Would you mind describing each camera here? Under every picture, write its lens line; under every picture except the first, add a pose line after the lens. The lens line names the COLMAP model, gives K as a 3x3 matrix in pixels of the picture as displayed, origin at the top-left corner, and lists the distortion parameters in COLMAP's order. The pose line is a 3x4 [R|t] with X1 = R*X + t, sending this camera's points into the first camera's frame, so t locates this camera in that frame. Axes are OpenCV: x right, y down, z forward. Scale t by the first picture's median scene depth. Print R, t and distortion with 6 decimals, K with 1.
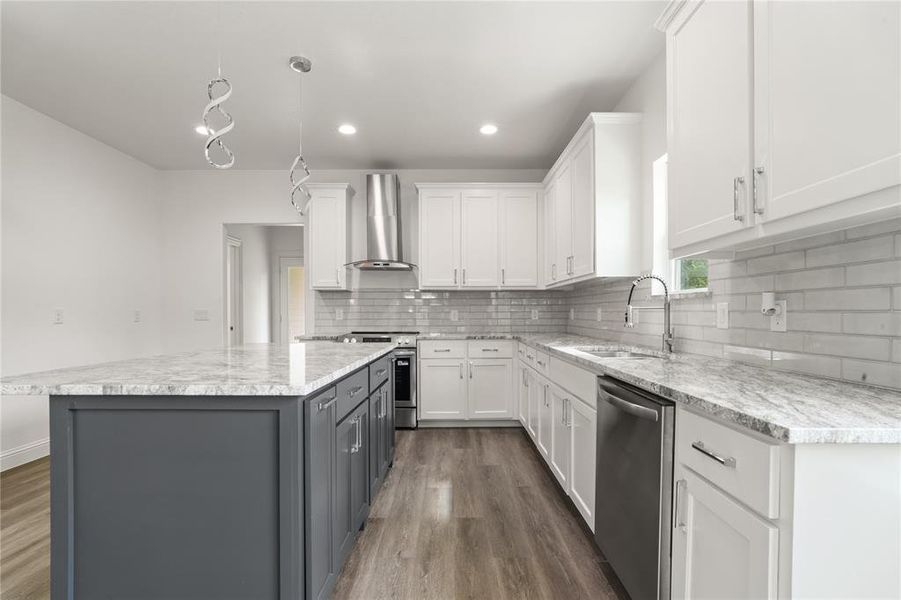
lens RADIAL K [[426.6, 0, 453.6], [0, 426.6, 314.0], [0, 0, 1]] dist [-0.010478, 0.000010]
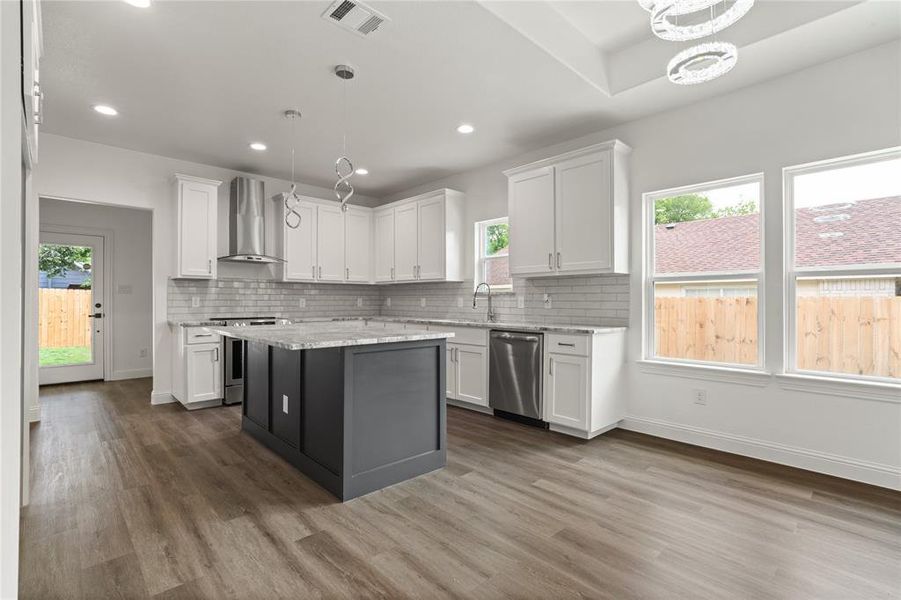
lens RADIAL K [[418.0, 0, 453.3], [0, 418.0, 301.3], [0, 0, 1]] dist [-0.011111, 0.000325]
pose [[0.727779, 0.002771, 0.685806, -0.577433], [-0.001534, 0.999996, -0.002412, 0.001070], [-0.685810, 0.000703, 0.727780, -0.193294]]
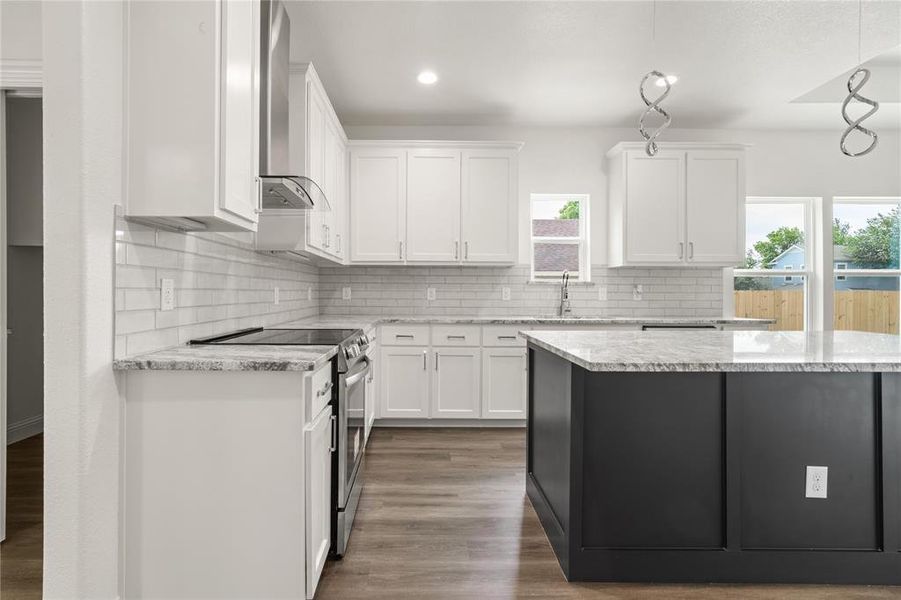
lens RADIAL K [[418.0, 0, 453.3], [0, 418.0, 301.3], [0, 0, 1]] dist [-0.011111, 0.000325]
pose [[0.012332, -0.021247, 0.999698, -0.676754], [-0.000930, 0.999774, 0.021260, -0.002232], [-0.999924, -0.001191, 0.012310, 0.822391]]
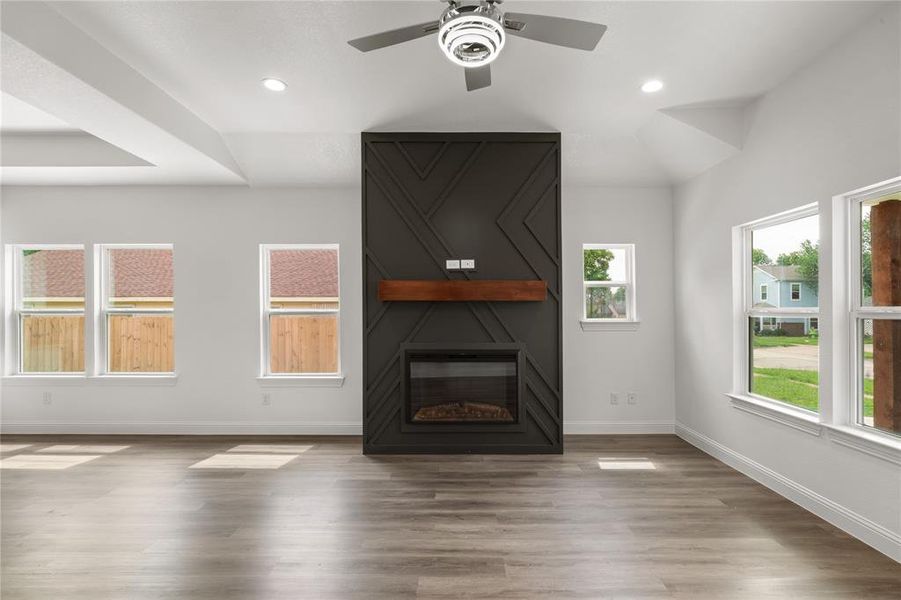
lens RADIAL K [[421.9, 0, 447.2], [0, 421.9, 310.5], [0, 0, 1]] dist [-0.017743, -0.000134]
pose [[0.002528, 0.002834, 0.999993, -0.791513], [0.000411, 0.999996, -0.002835, -0.047389], [-0.999997, 0.000418, 0.002527, -1.018394]]
